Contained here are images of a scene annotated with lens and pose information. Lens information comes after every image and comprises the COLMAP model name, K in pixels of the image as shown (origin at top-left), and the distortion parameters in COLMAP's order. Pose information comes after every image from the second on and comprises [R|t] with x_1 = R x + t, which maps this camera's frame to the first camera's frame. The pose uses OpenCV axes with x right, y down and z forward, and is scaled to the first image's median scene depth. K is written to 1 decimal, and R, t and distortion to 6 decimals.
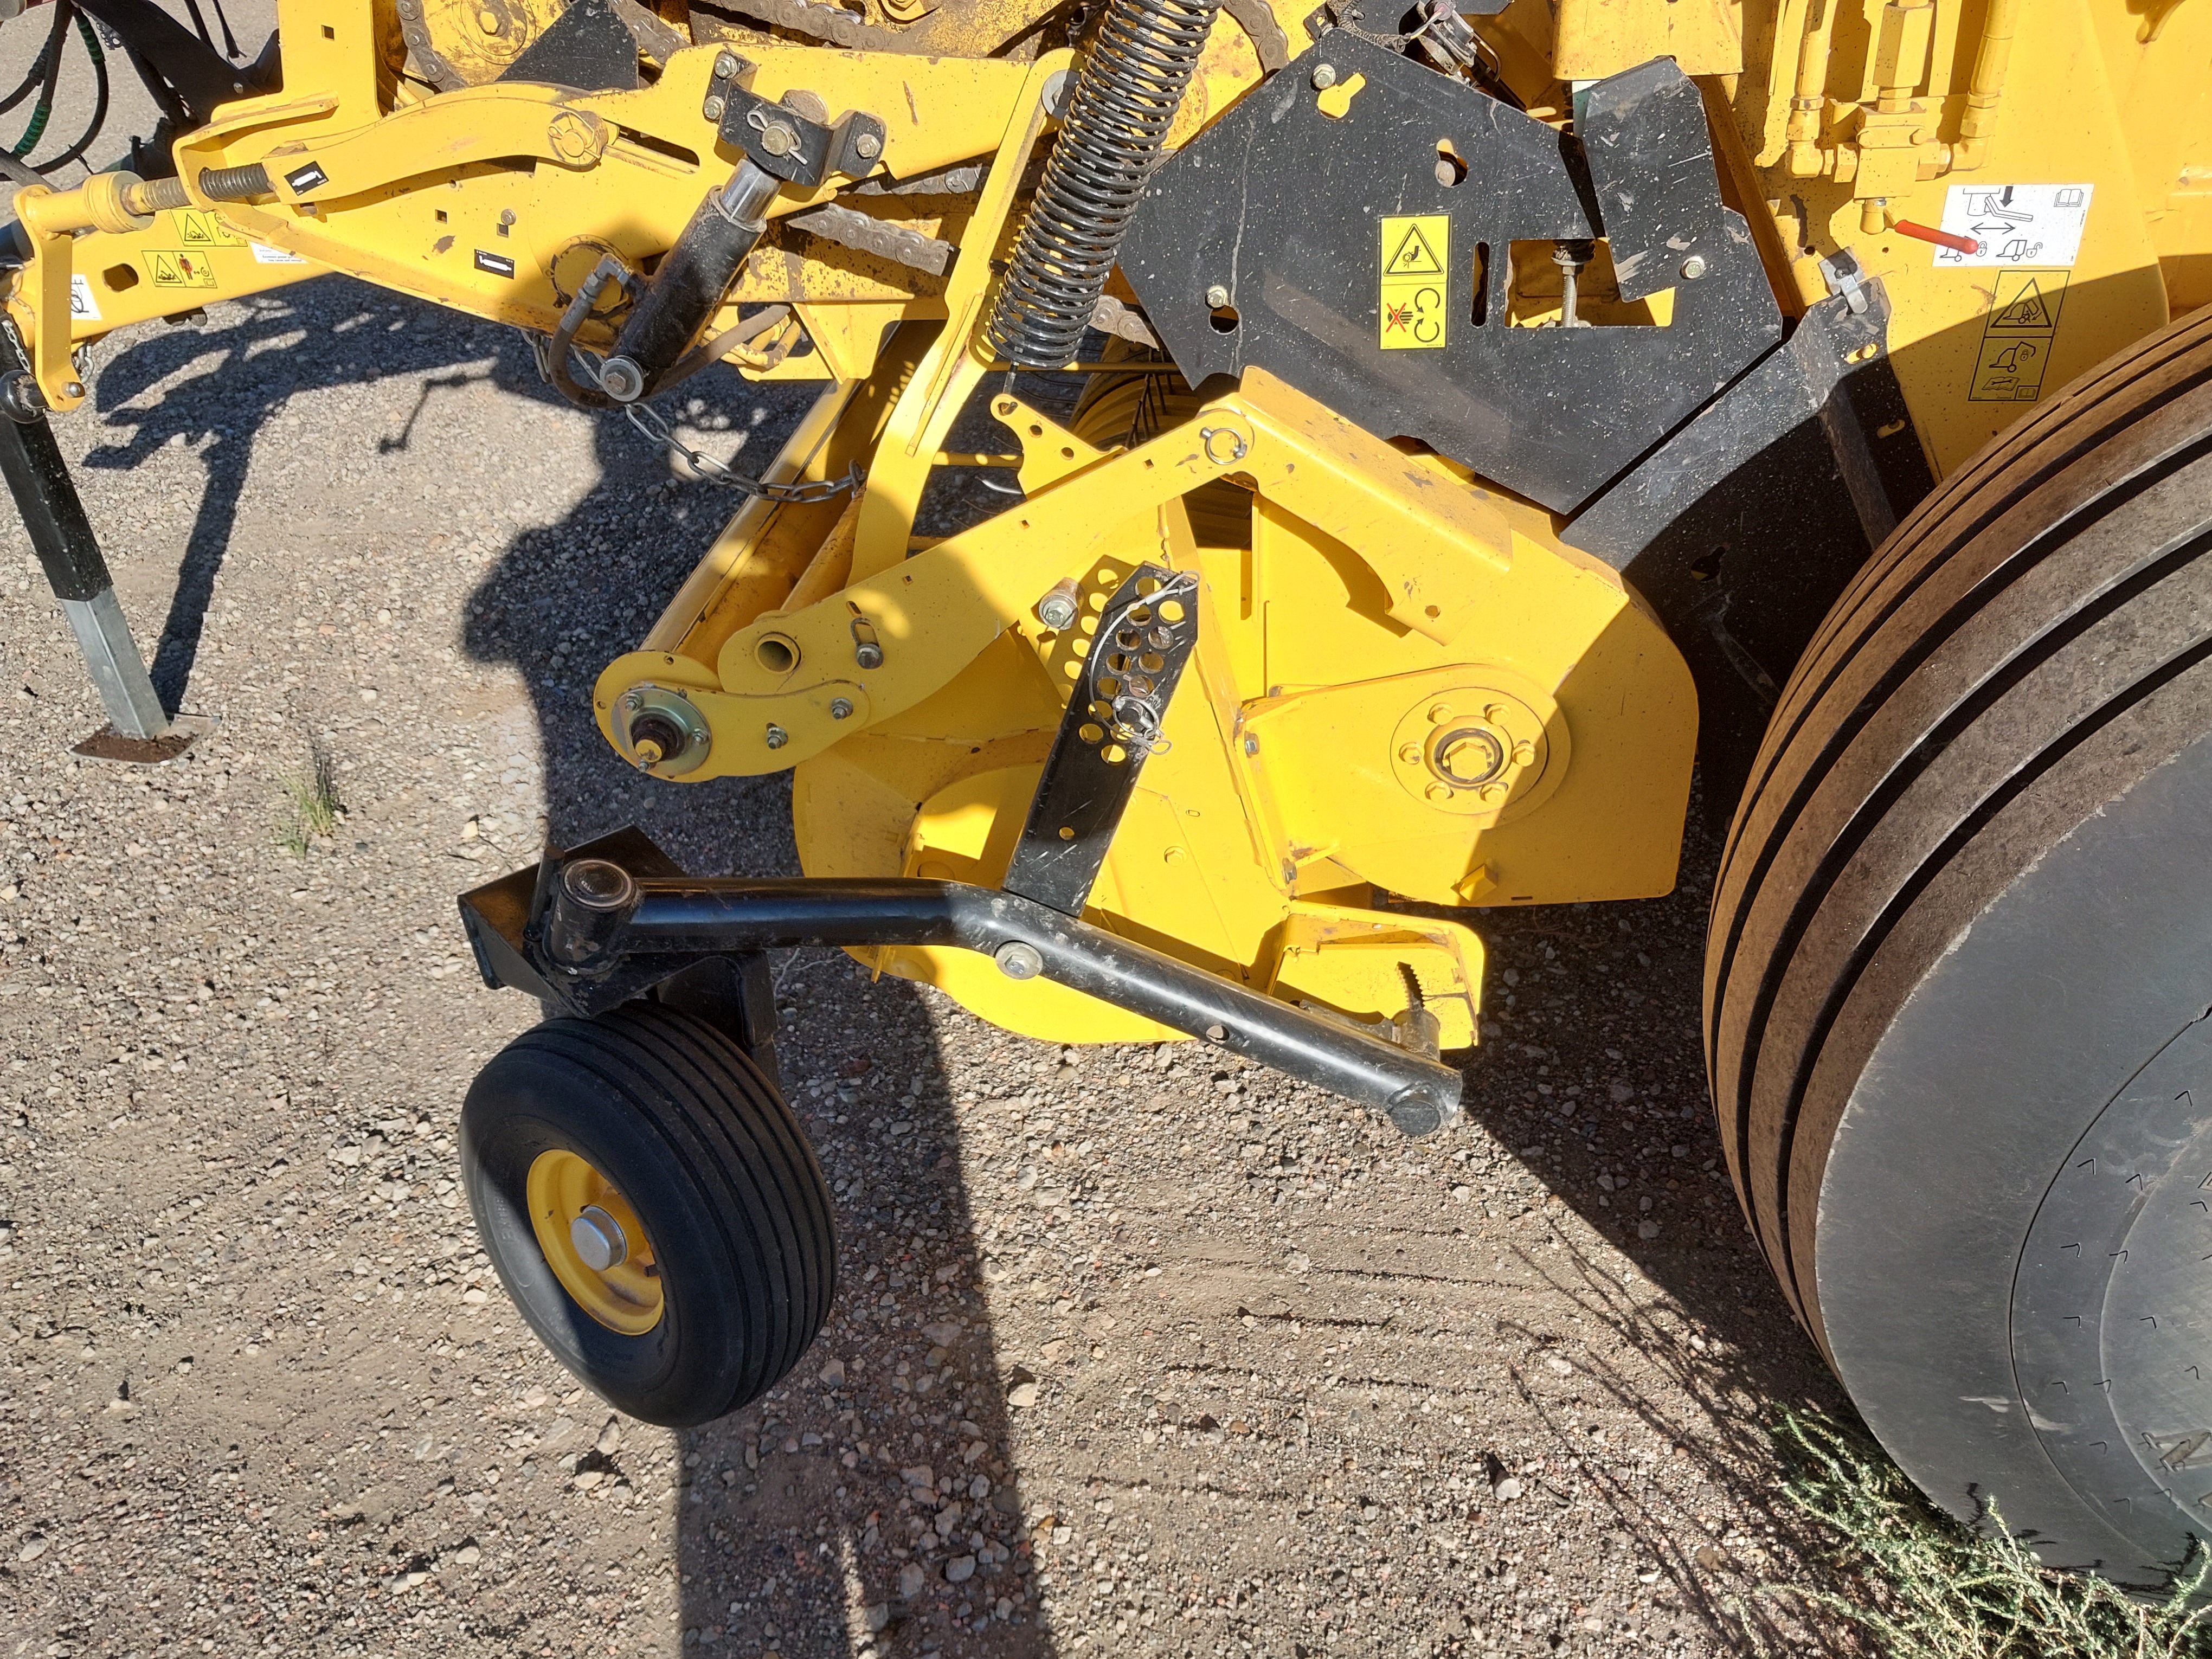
lens RADIAL K [[1708.5, 0, 1109.0], [0, 1708.5, 834.5], [0, 0, 1]] dist [0.021743, -0.028917]
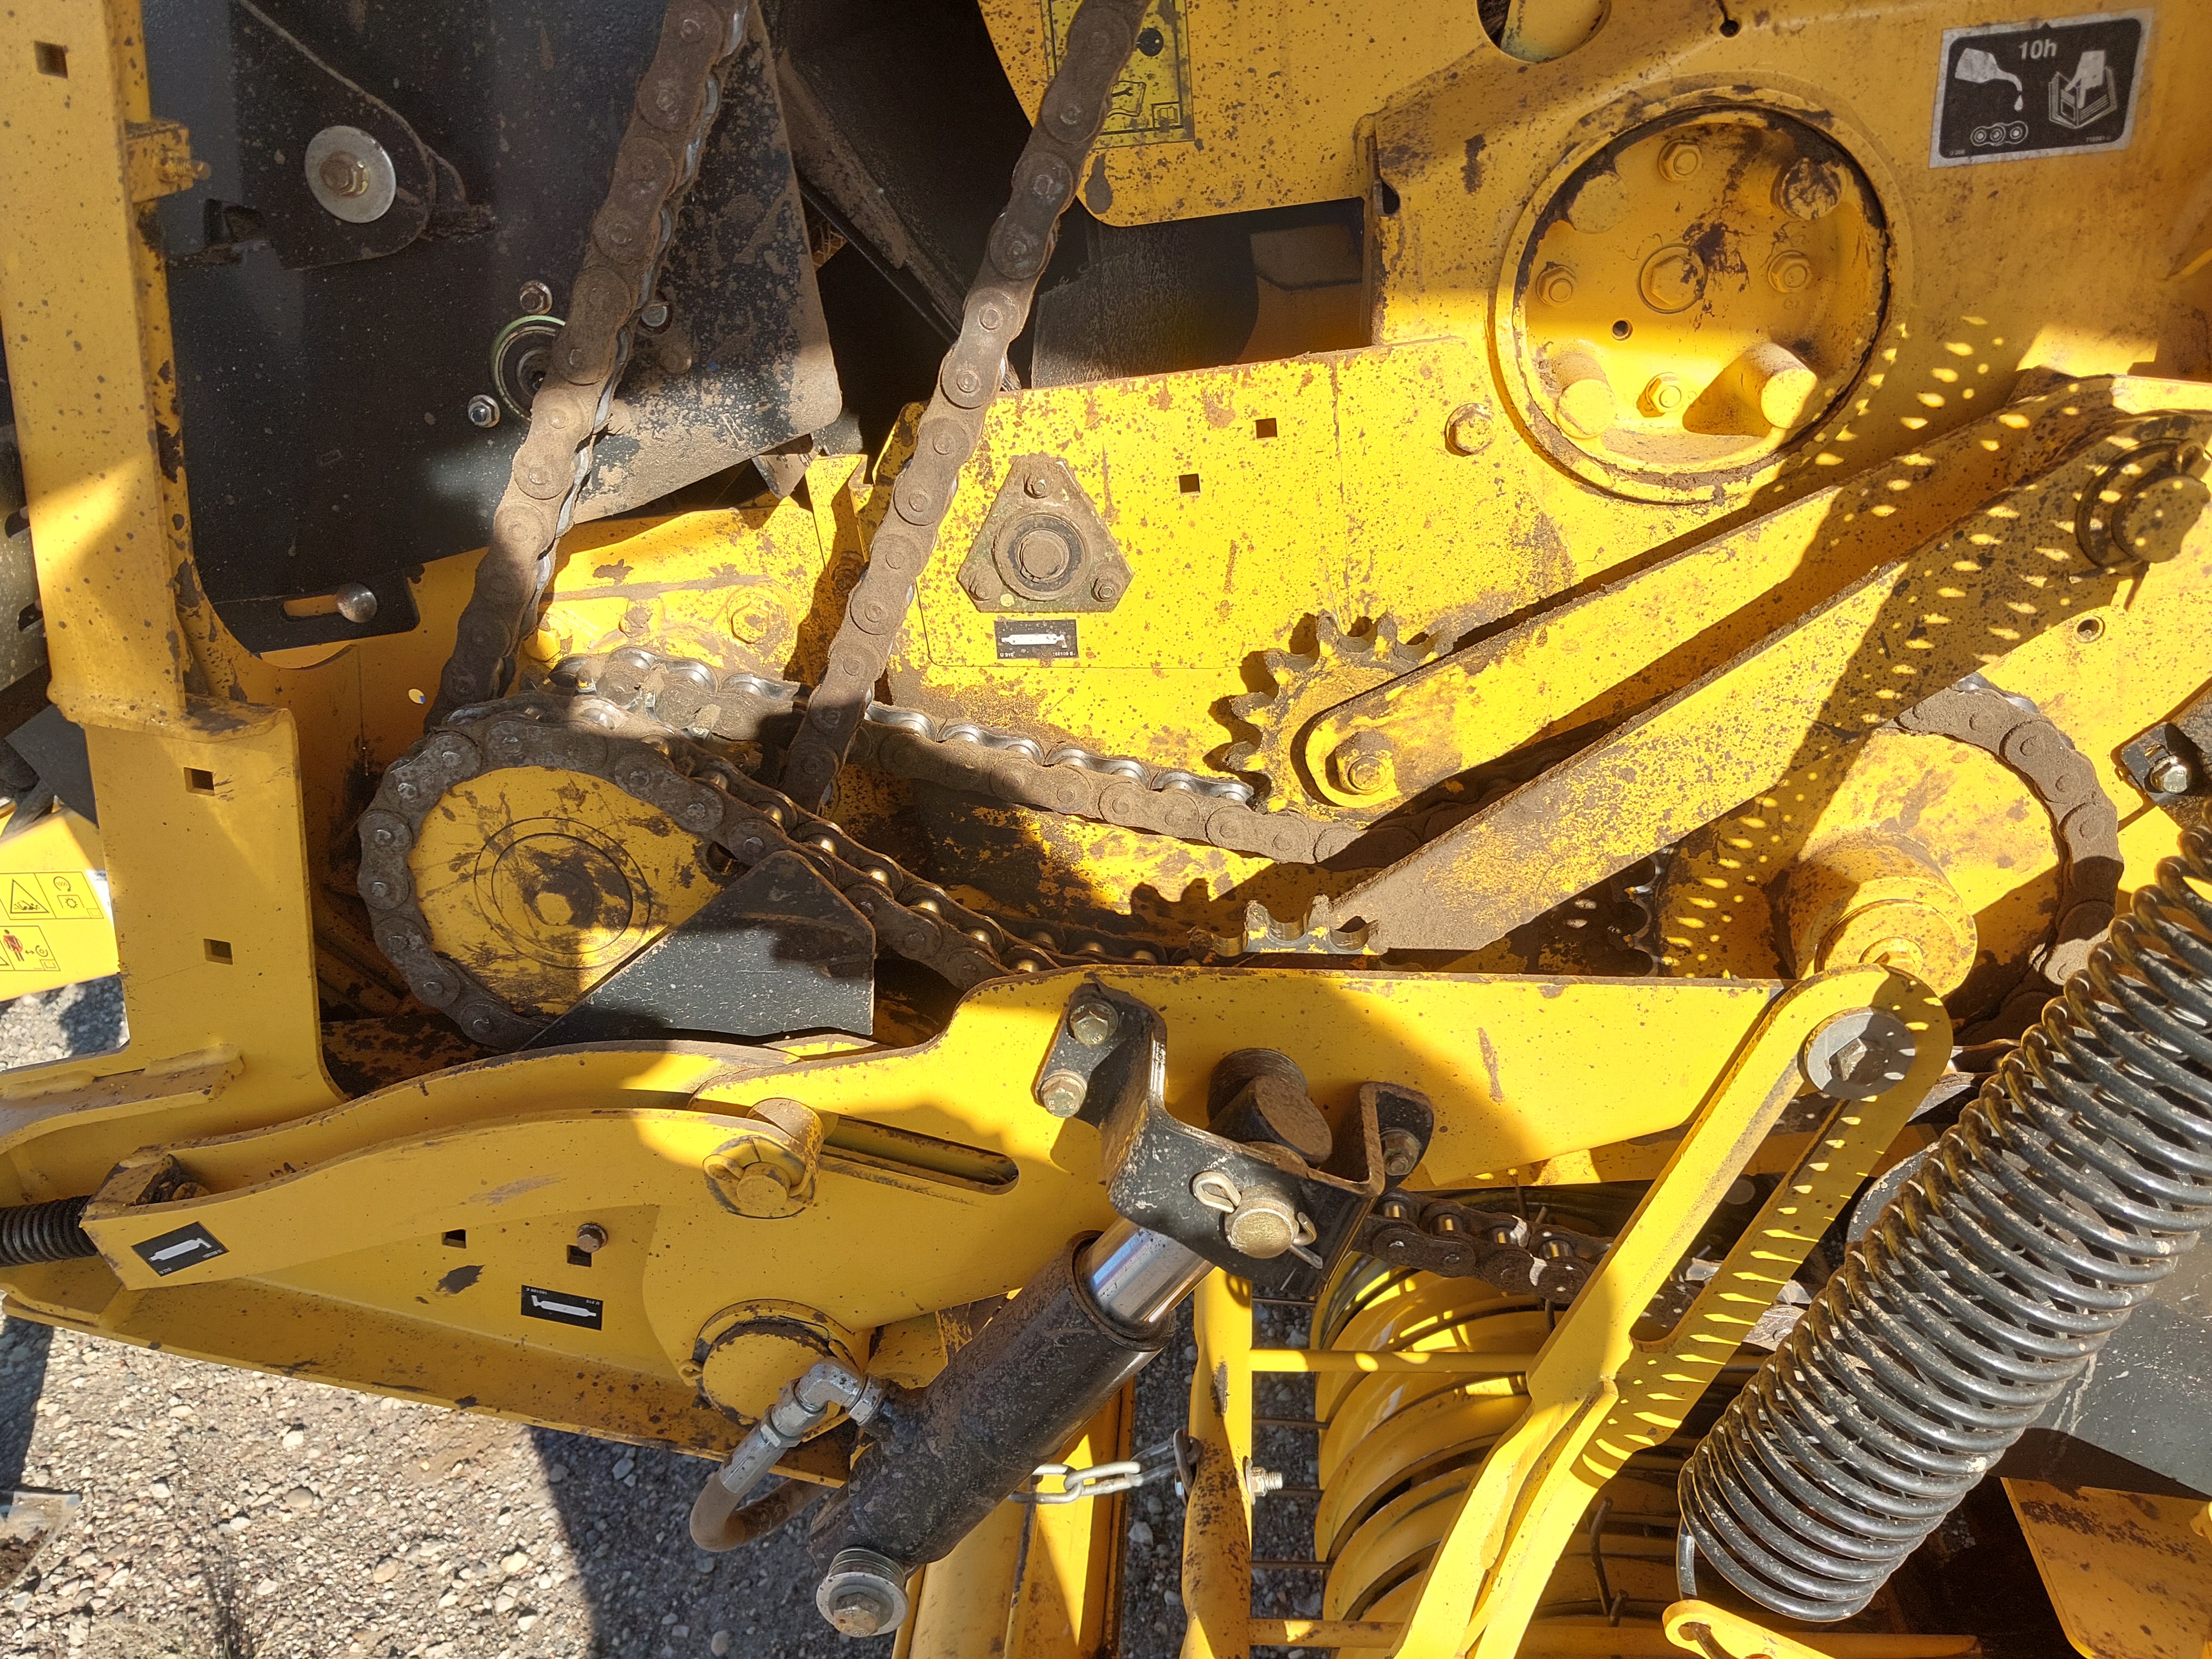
lens RADIAL K [[1708.5, 0, 1102.1], [0, 1708.5, 820.4], [0, 0, 1]] dist [0.021743, -0.028917]
pose [[0.994985, -0.086477, 0.050259, -0.134363], [0.092682, 0.986057, -0.138209, -0.246827], [-0.037607, 0.142174, 0.989127, 0.298242]]
